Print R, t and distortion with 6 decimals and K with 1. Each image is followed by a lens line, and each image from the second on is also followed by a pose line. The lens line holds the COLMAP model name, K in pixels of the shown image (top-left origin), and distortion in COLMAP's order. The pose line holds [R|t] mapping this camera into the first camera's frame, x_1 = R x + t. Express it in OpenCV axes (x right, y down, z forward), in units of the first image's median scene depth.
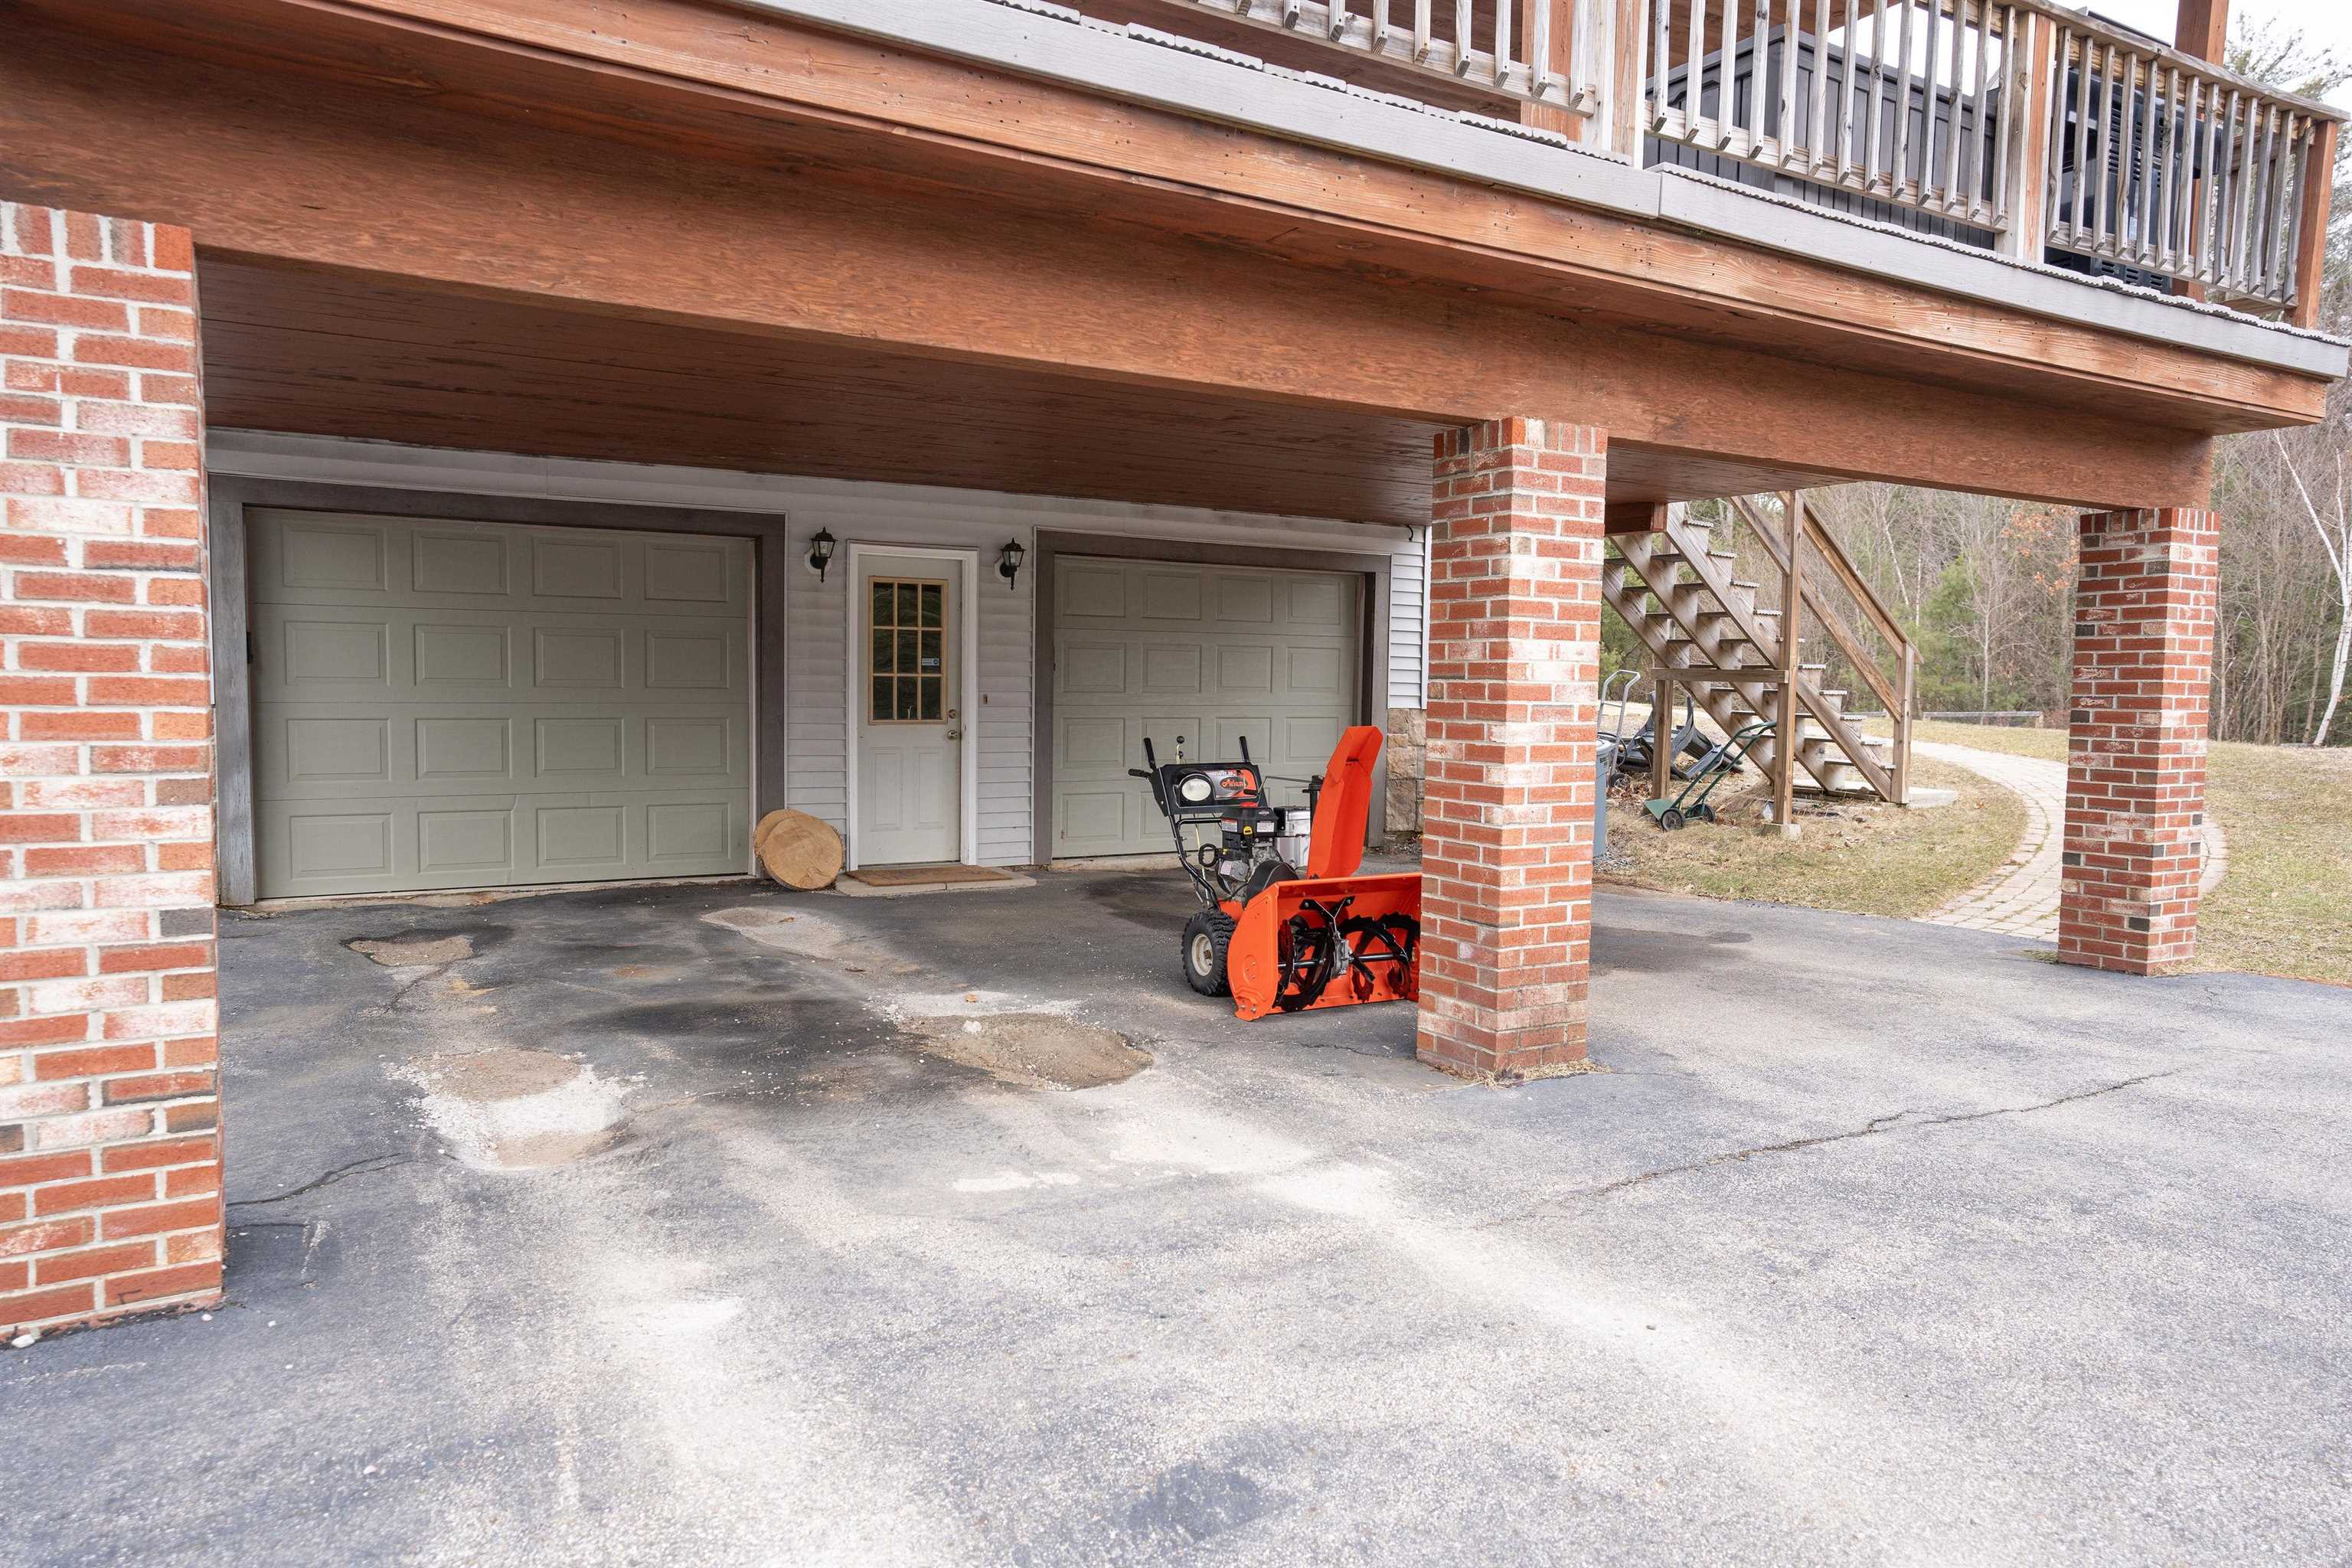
lens RADIAL K [[1548.8, 0, 1171.1], [0, 1548.8, 781.6], [0, 0, 1]] dist [-0.037550, 0.073287]
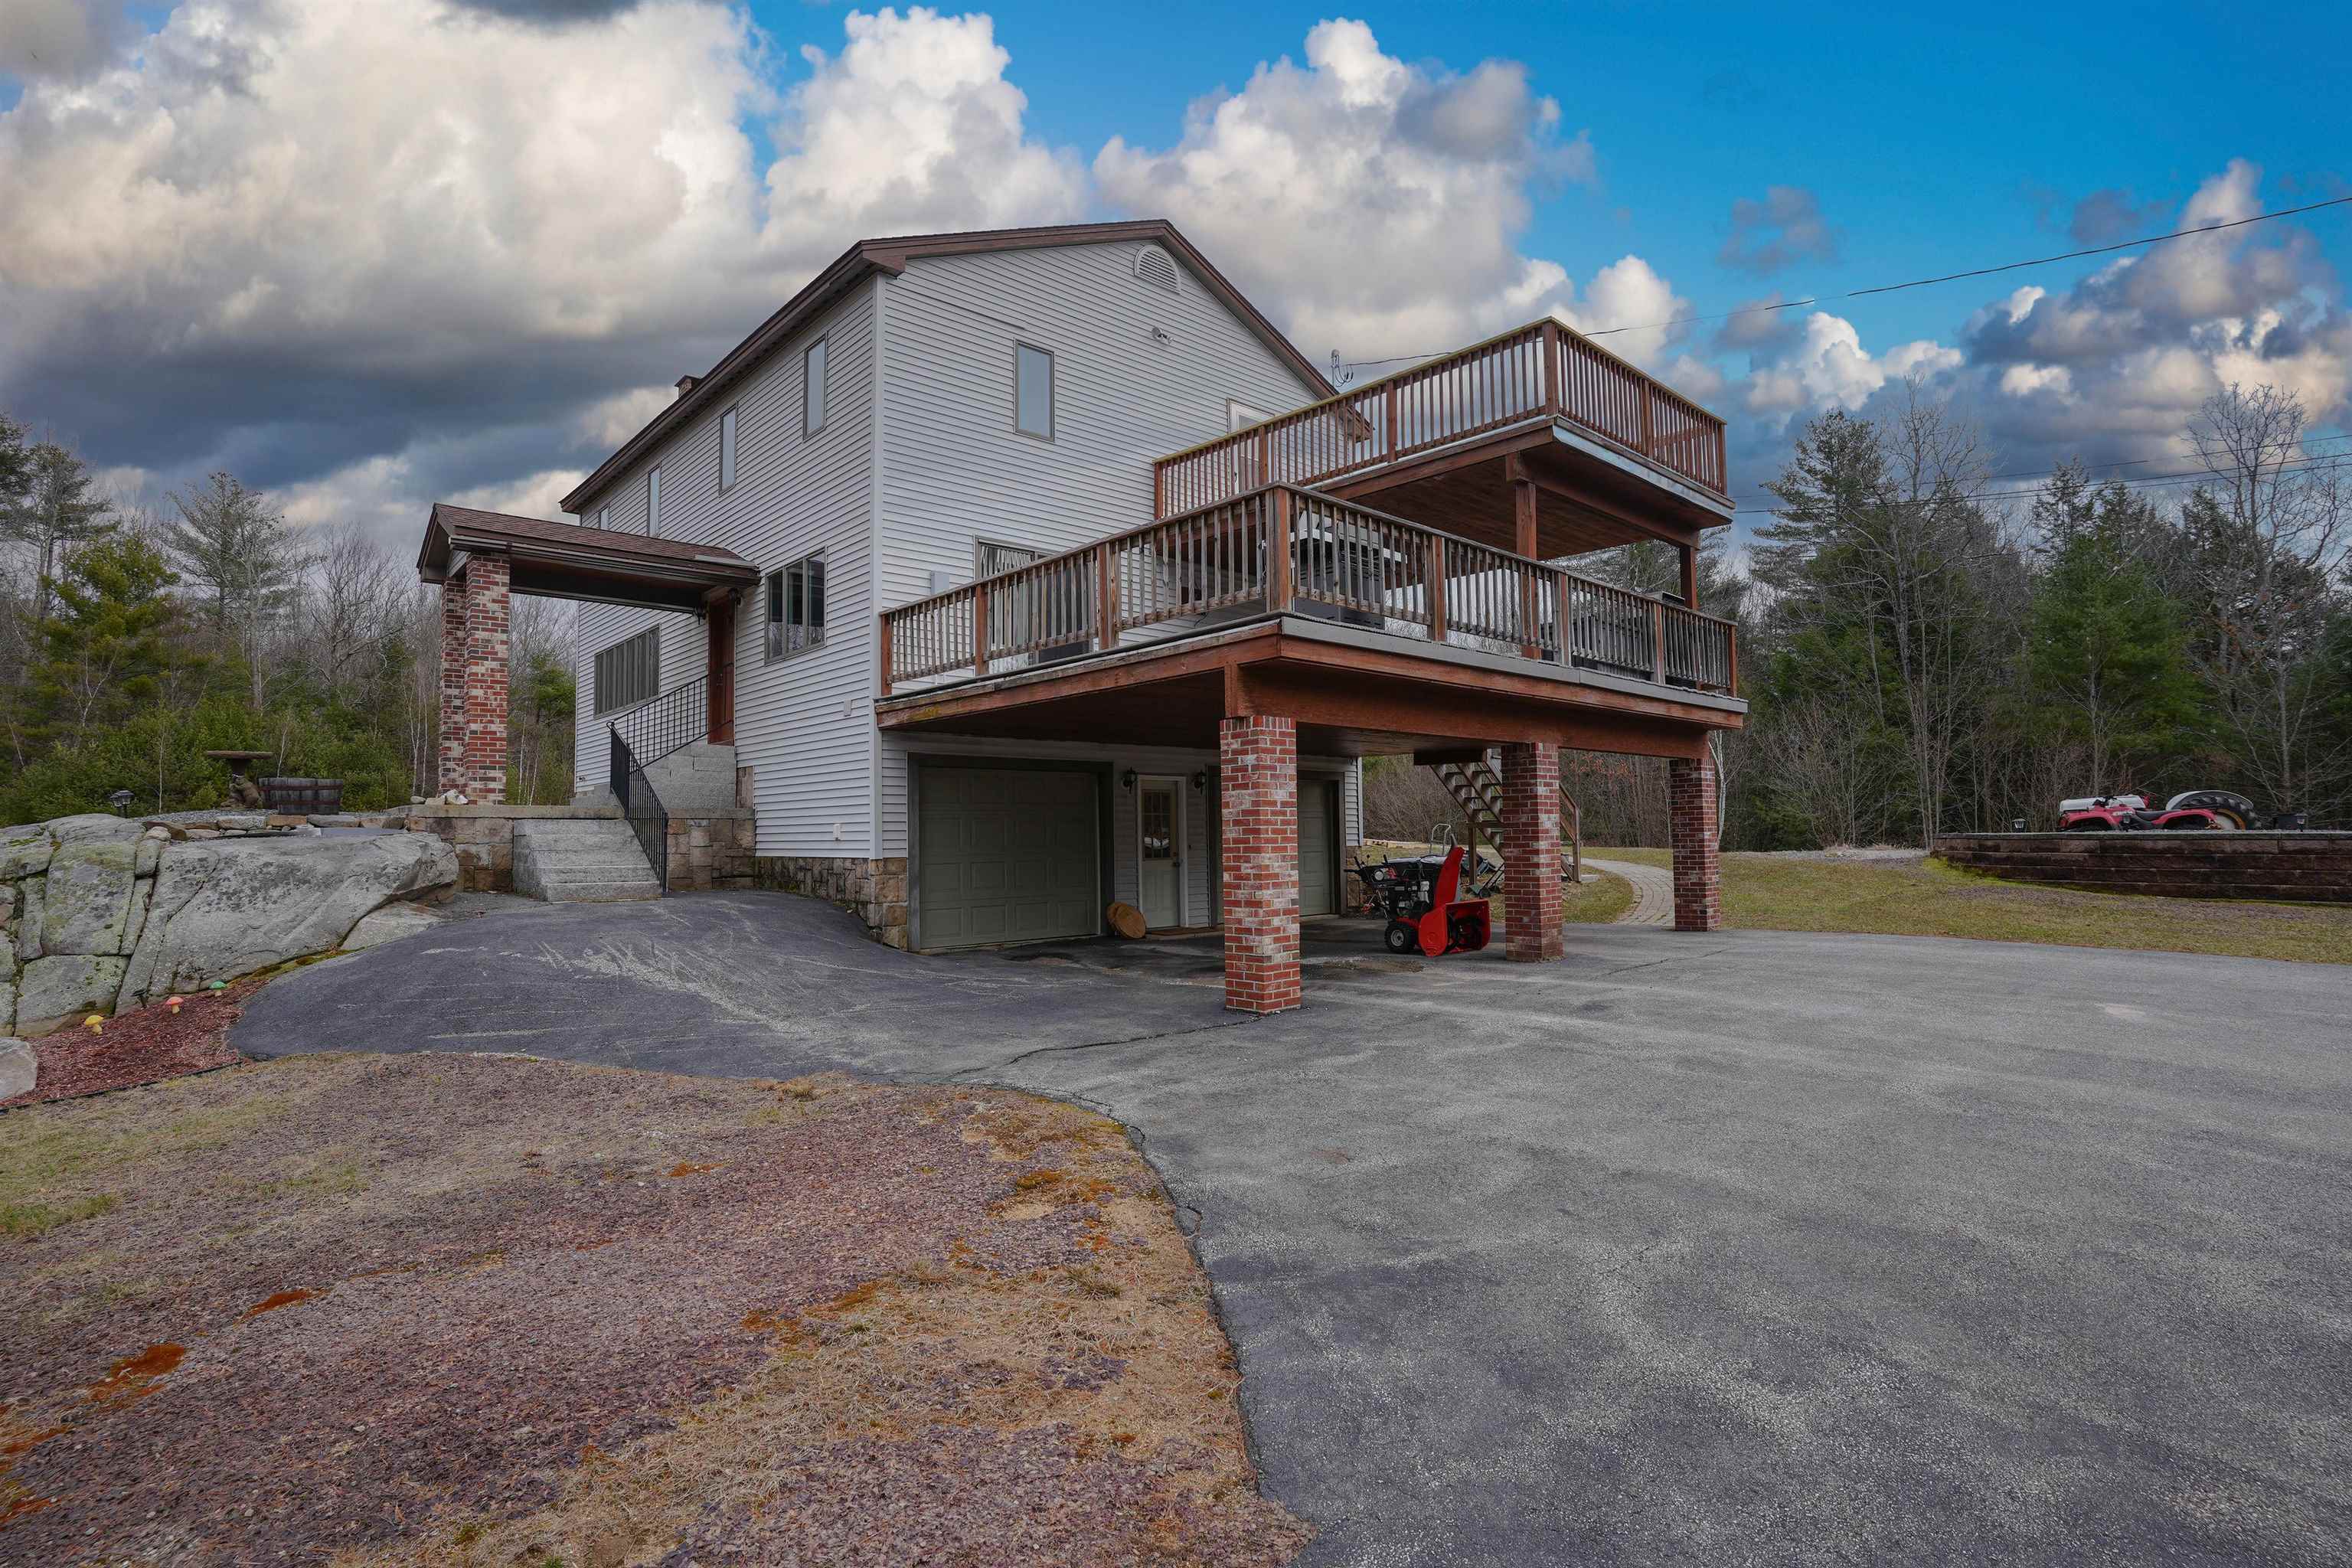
lens RADIAL K [[1143.9, 0, 1176.0], [0, 1143.9, 784.0], [0, 0, 1]] dist [-0.078934, 0.037634]
pose [[0.977790, -0.021061, 0.208527, -0.674341], [0.044585, 0.993068, -0.108760, 0.043301], [-0.204791, 0.115641, 0.971950, -0.741111]]
